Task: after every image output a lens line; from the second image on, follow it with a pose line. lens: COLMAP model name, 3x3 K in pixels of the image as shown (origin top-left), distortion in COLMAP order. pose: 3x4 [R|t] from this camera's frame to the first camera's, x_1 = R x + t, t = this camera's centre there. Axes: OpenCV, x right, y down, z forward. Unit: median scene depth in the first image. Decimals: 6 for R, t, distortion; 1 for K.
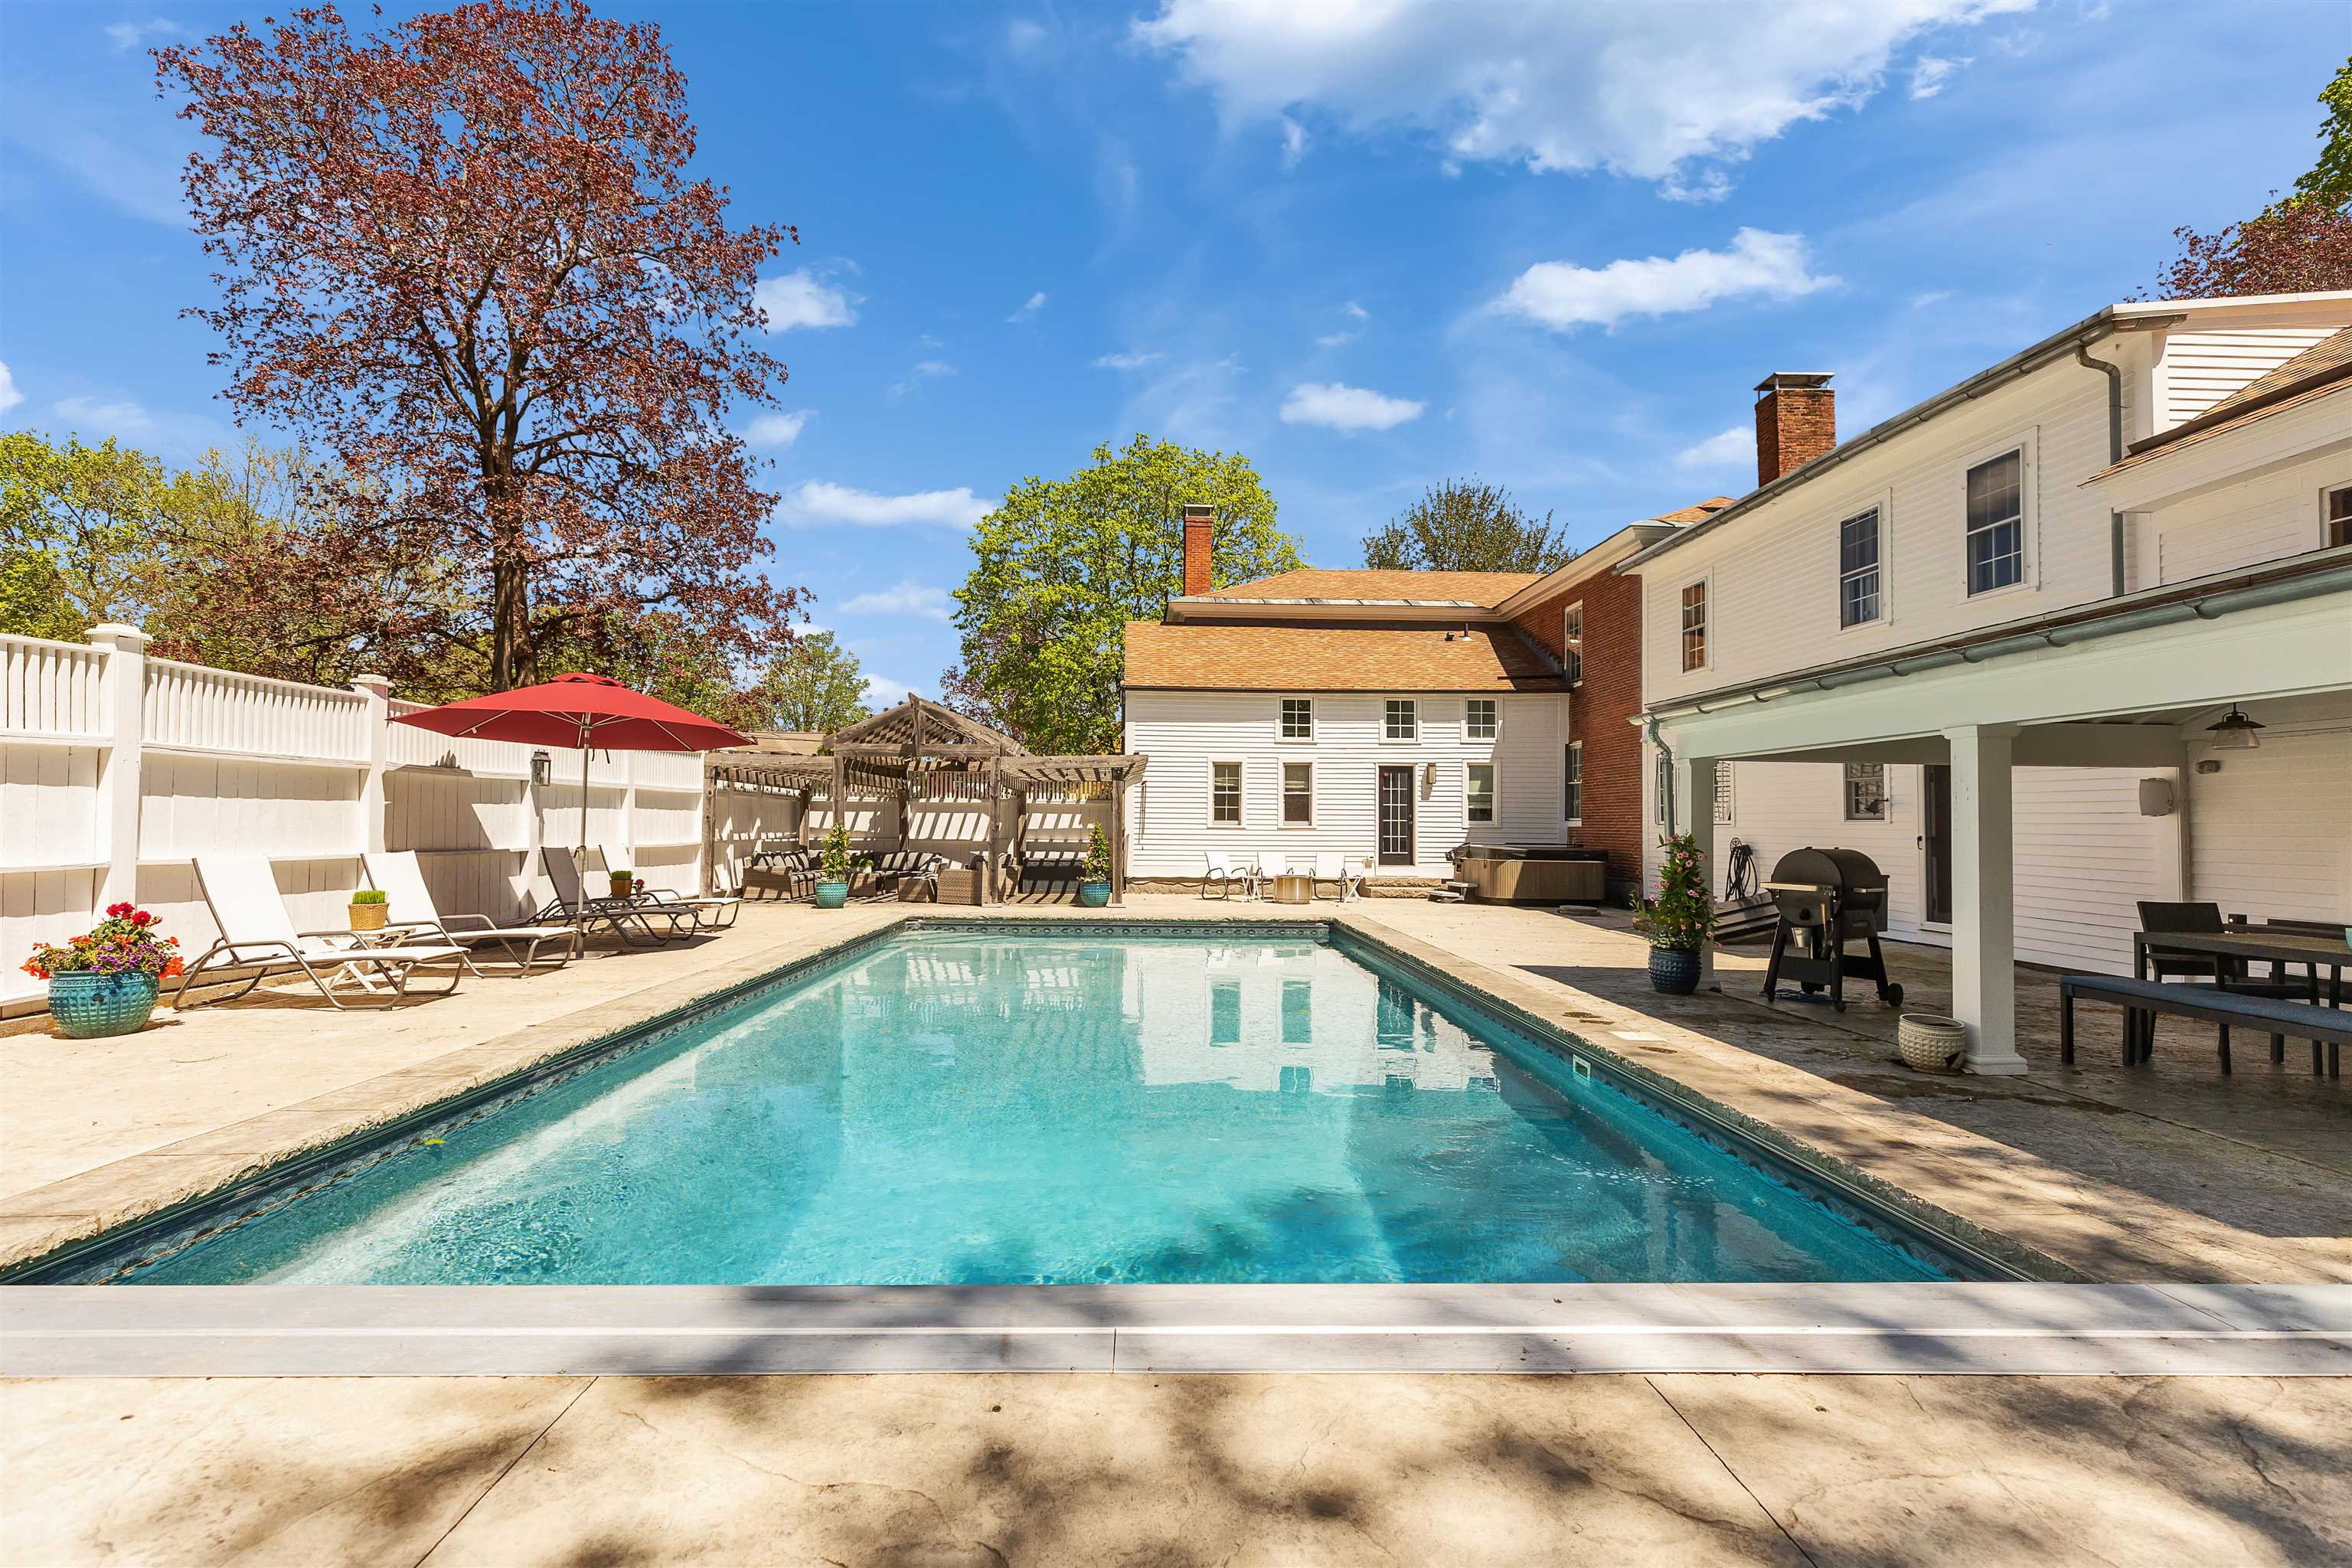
lens RADIAL K [[1063.8, 0, 1171.7], [0, 1063.8, 783.4], [0, 0, 1]] dist [0.010505, 0.000465]
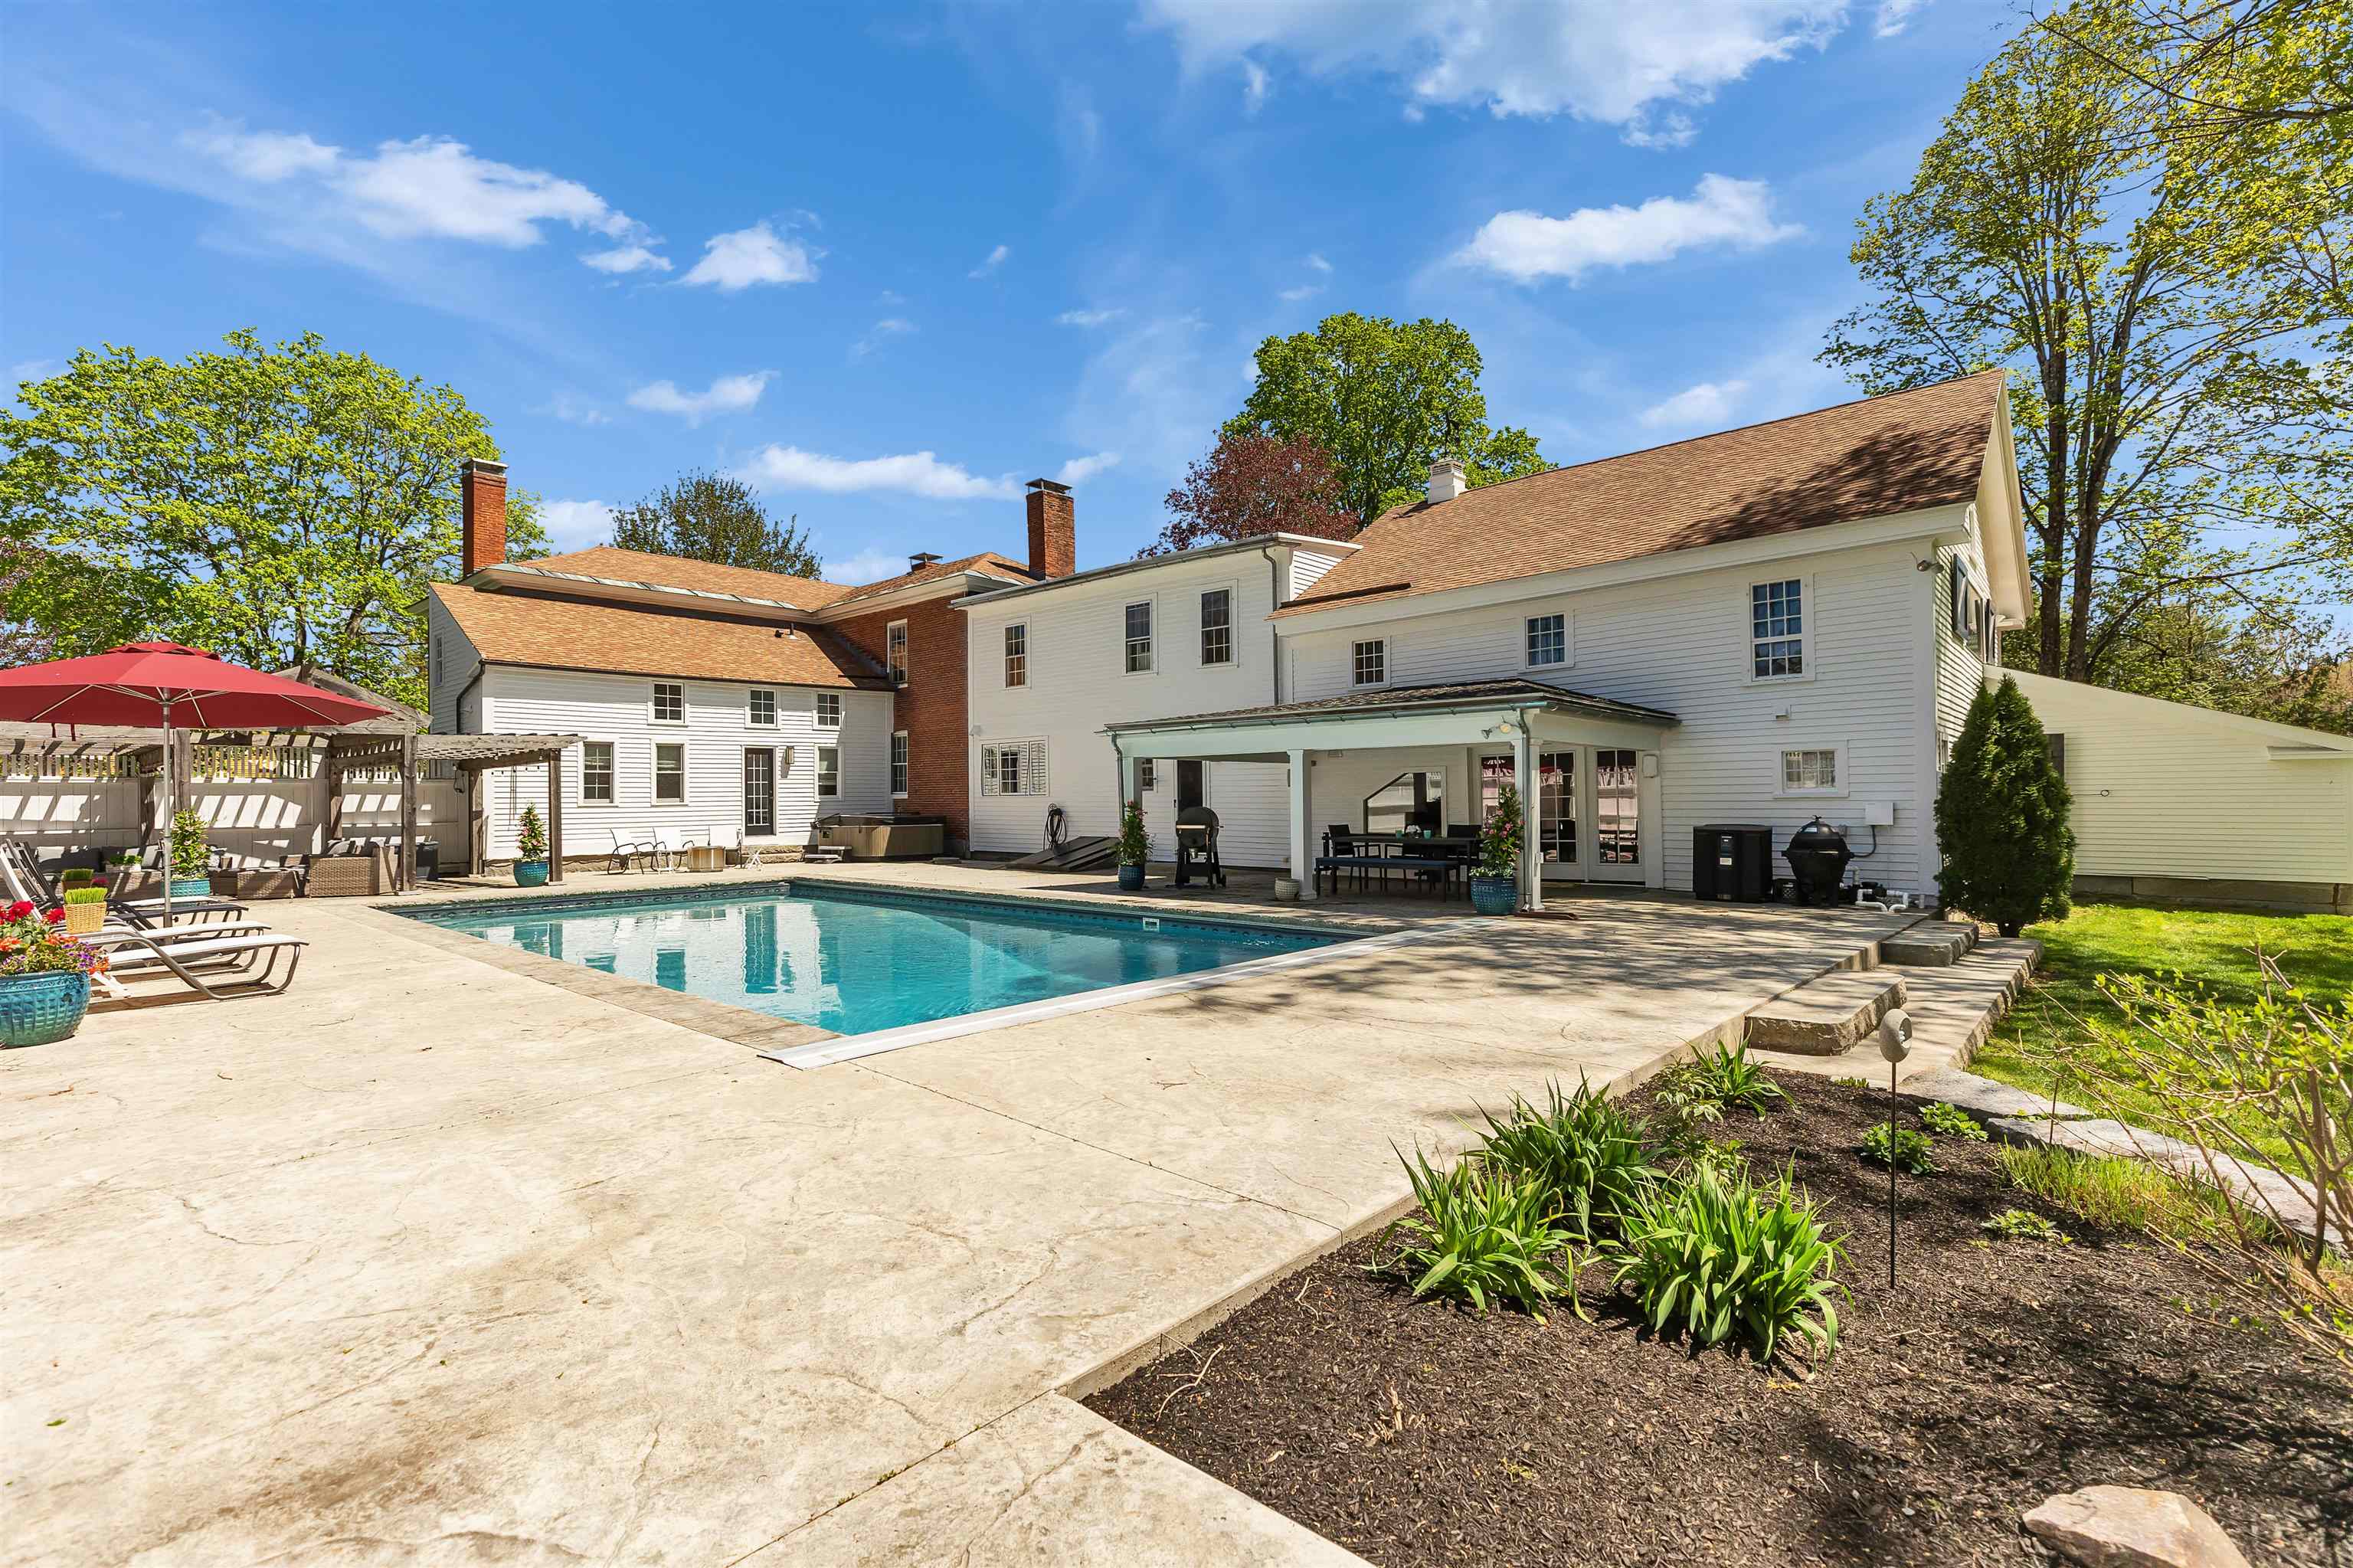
lens RADIAL K [[1057.5, 0, 1169.8], [0, 1057.5, 784.6], [0, 0, 1]] dist [0.005762, 0.000361]
pose [[0.700204, -0.007585, 0.713903, -0.290039], [-0.011227, 0.999703, 0.021633, -0.007013], [-0.713855, -0.023163, 0.699911, -0.104295]]
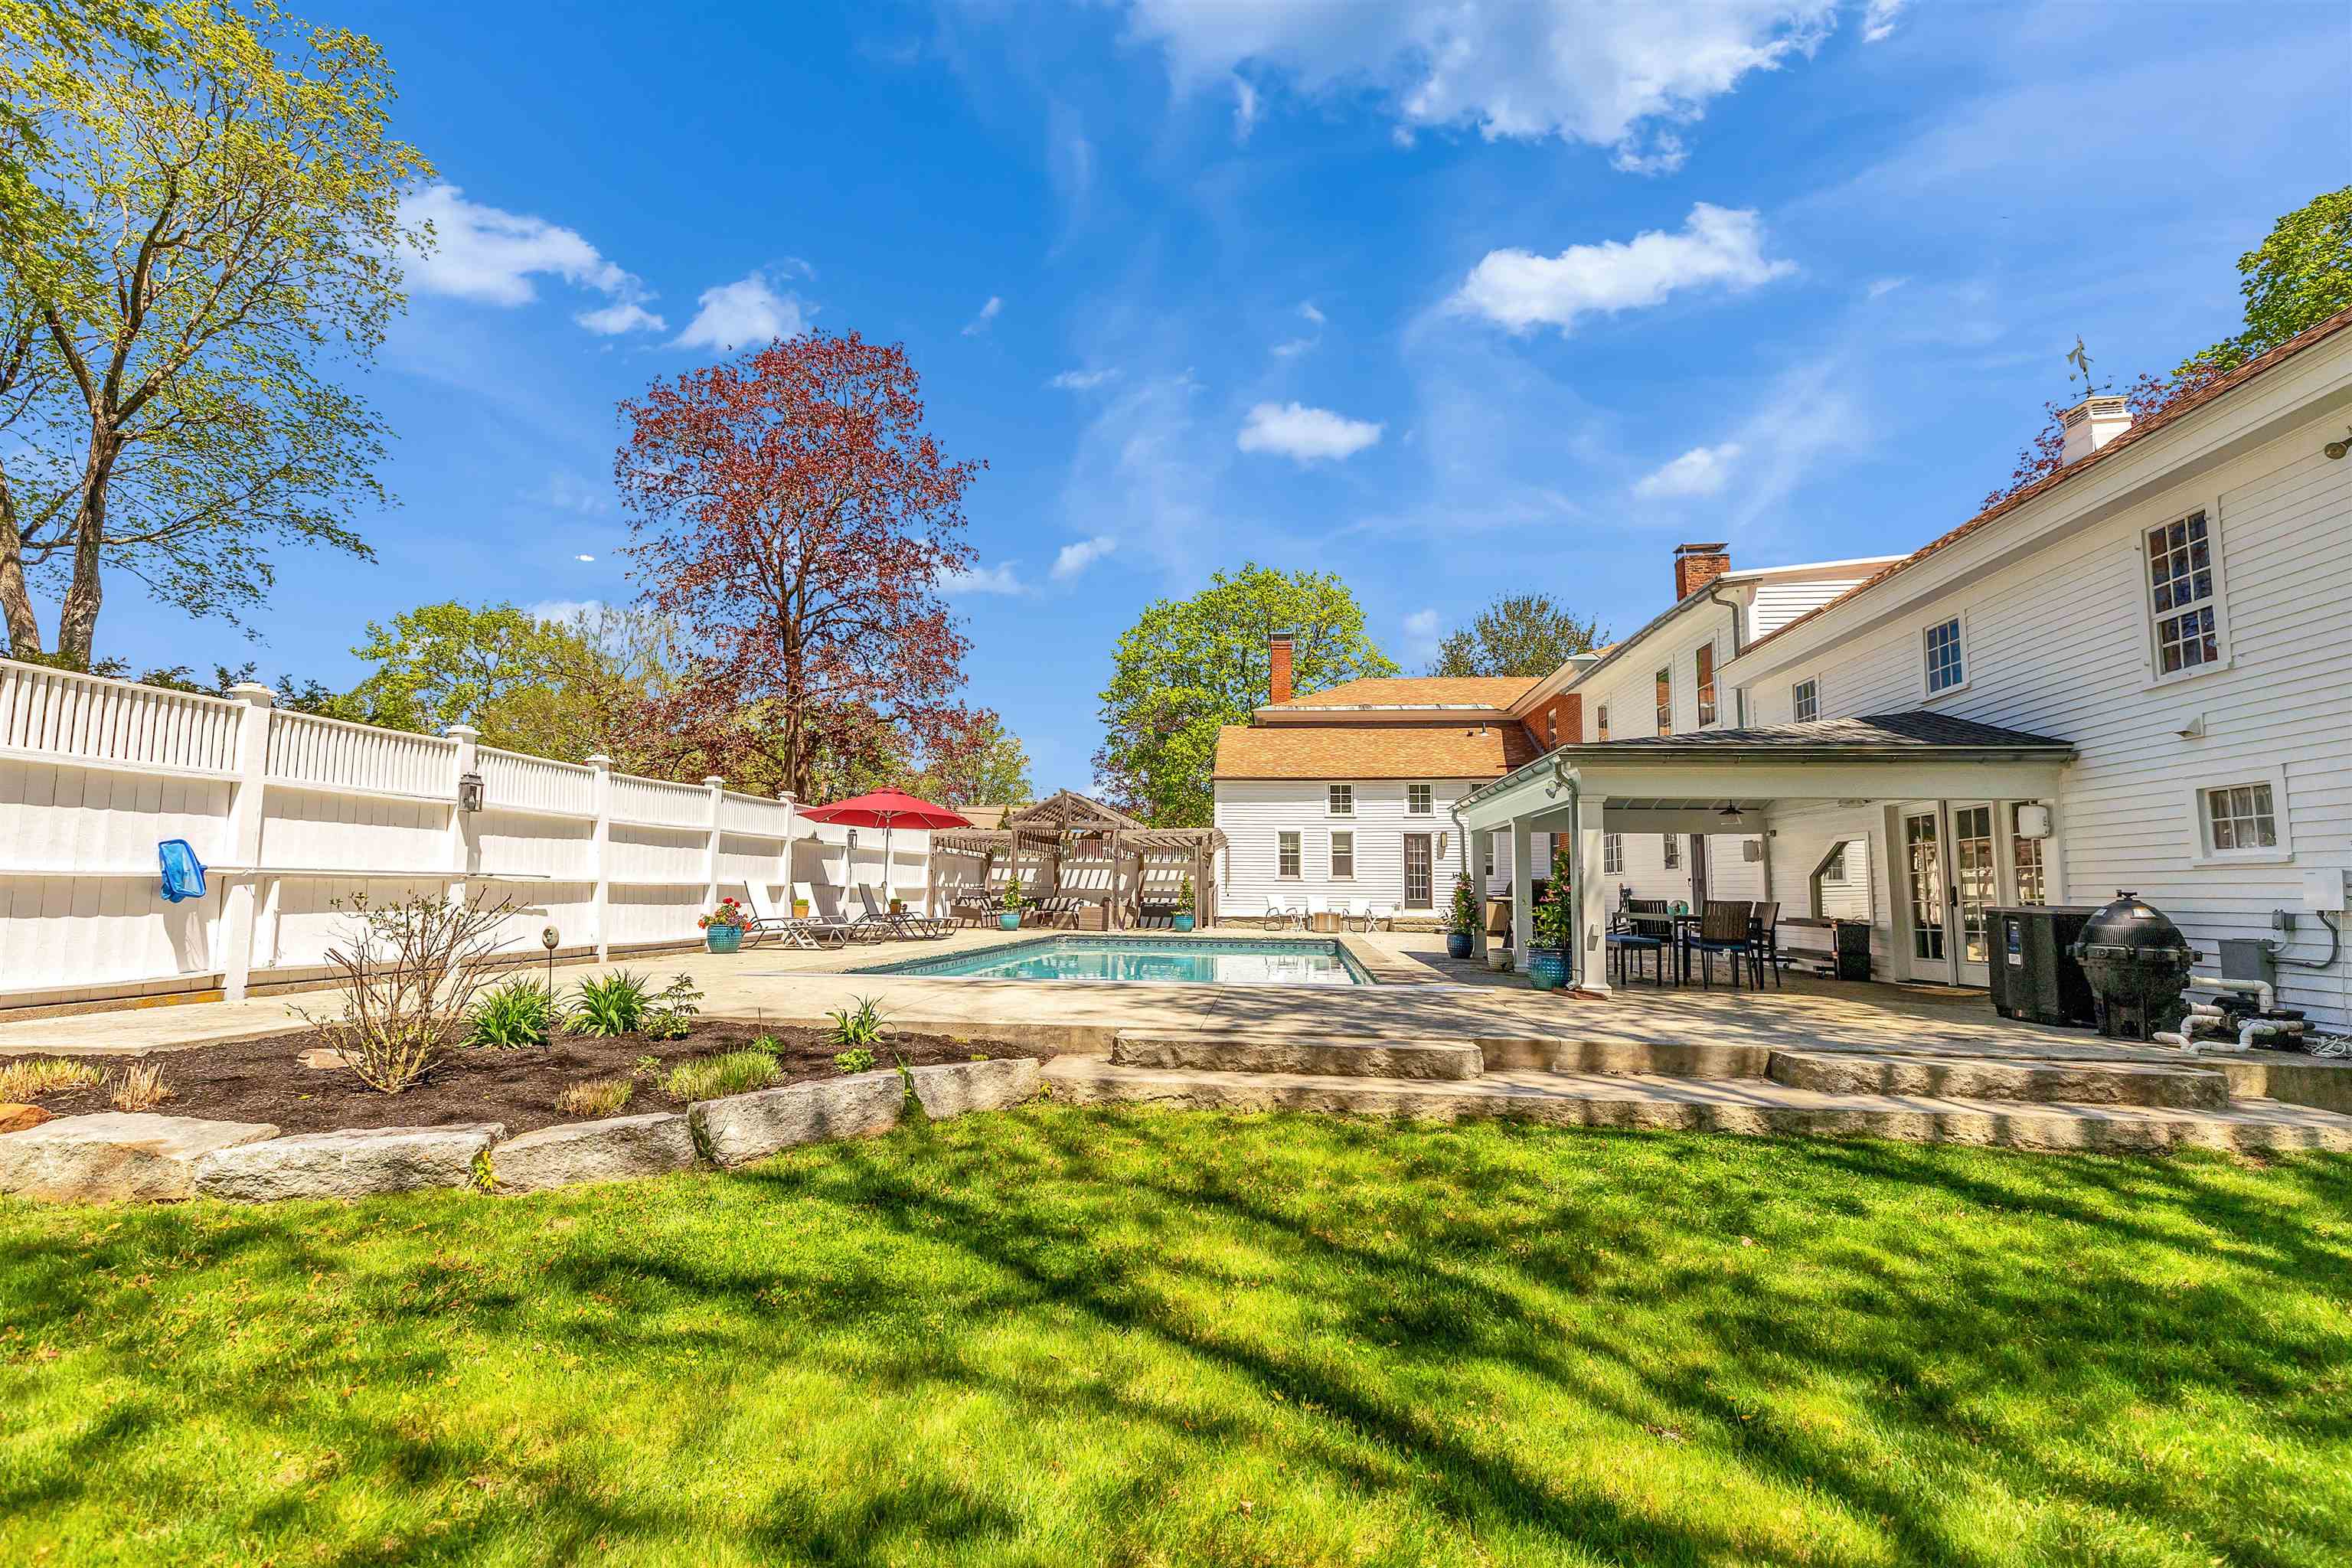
lens RADIAL K [[1051.3, 0, 1170.7], [0, 1051.3, 769.4], [0, 0, 1]] dist [0.005048, 0.000715]
pose [[0.989743, -0.014360, -0.142134, 0.094075], [0.003412, 0.997027, -0.076971, 0.003624], [0.142817, 0.075697, 0.986850, -0.352996]]
